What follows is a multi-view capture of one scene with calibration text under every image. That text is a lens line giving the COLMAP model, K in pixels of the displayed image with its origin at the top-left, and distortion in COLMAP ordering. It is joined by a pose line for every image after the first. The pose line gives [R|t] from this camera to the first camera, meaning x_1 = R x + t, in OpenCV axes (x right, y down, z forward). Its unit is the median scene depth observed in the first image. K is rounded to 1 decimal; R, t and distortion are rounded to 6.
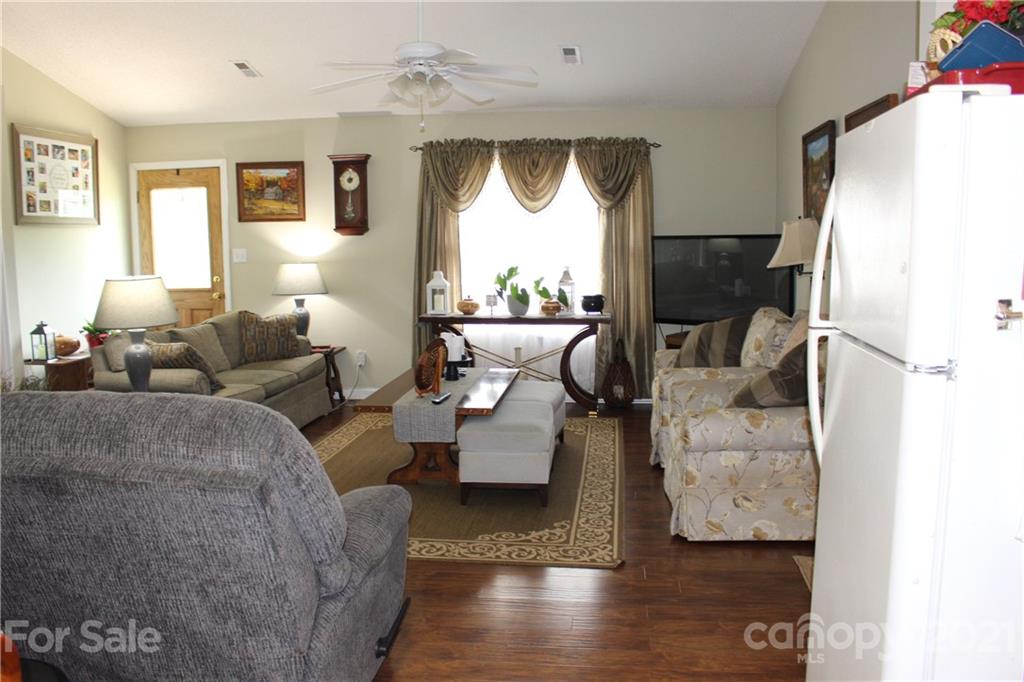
lens RADIAL K [[844.7, 0, 505.4], [0, 844.7, 339.1], [0, 0, 1]] dist [-0.156641, 0.127438]
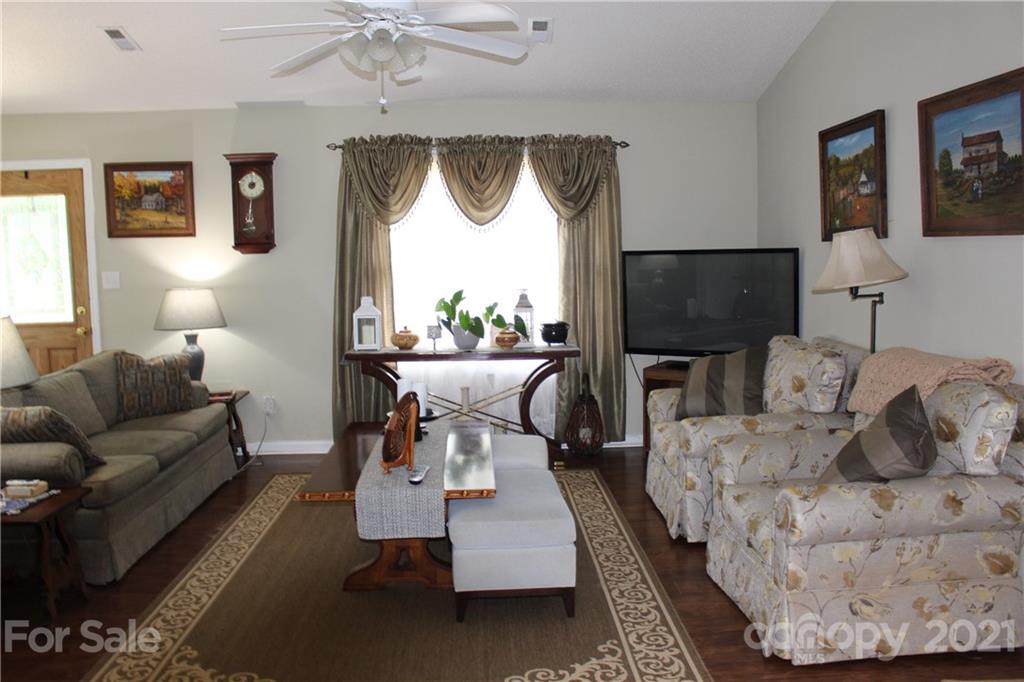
lens RADIAL K [[844.7, 0, 505.4], [0, 844.7, 339.1], [0, 0, 1]] dist [-0.156641, 0.127438]
pose [[0.987046, -0.023039, 0.158777, -0.078194], [0.026055, 0.999517, -0.016941, -0.022627], [-0.158310, 0.020858, 0.987169, 0.179586]]
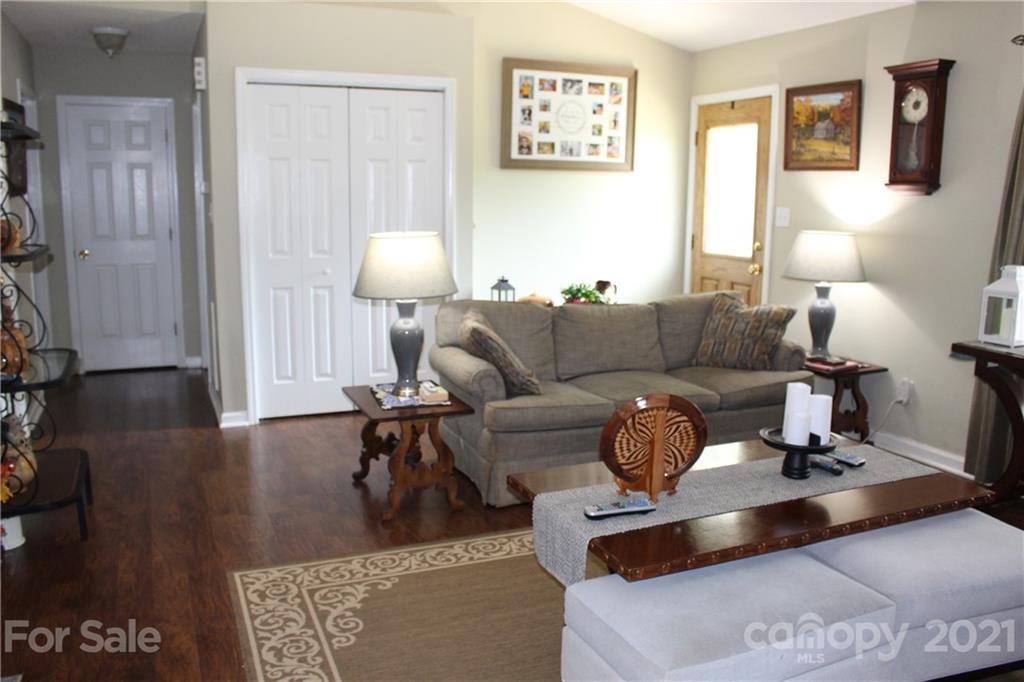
lens RADIAL K [[844.7, 0, 505.4], [0, 844.7, 339.1], [0, 0, 1]] dist [-0.156641, 0.127438]
pose [[0.505225, 0.165535, -0.846962, 0.206845], [-0.119583, 0.985392, 0.121258, -0.058455], [0.854662, 0.040019, 0.517640, 0.454485]]
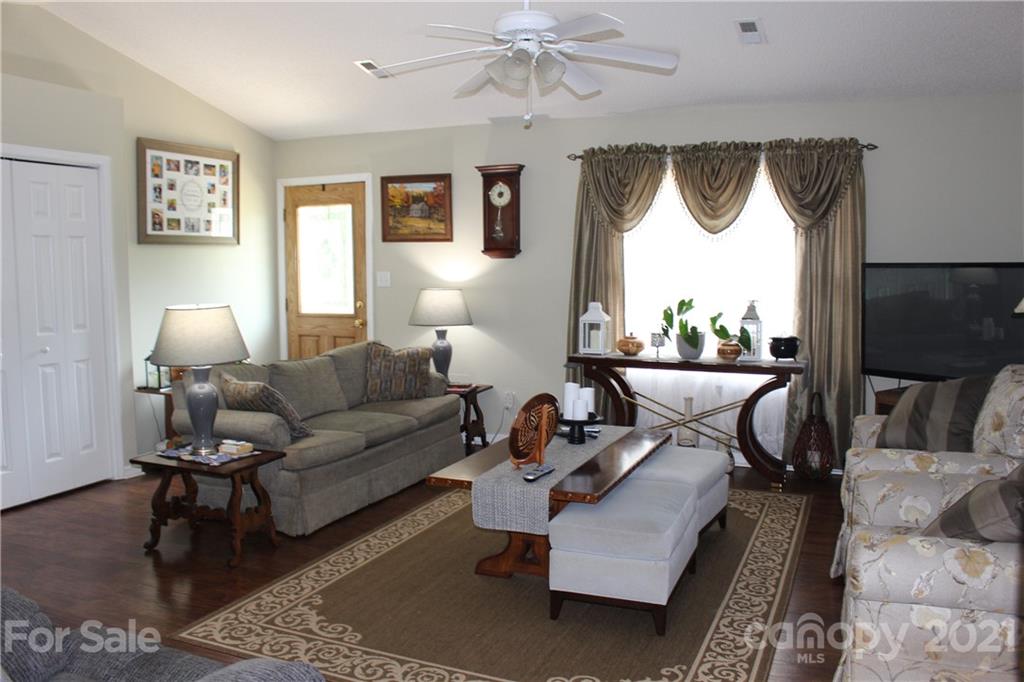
lens RADIAL K [[844.7, 0, 505.4], [0, 844.7, 339.1], [0, 0, 1]] dist [-0.156641, 0.127438]
pose [[0.959992, 0.031684, -0.278229, 0.069832], [-0.038788, 0.999046, -0.020067, -0.023849], [0.277328, 0.030056, 0.960305, 0.173094]]
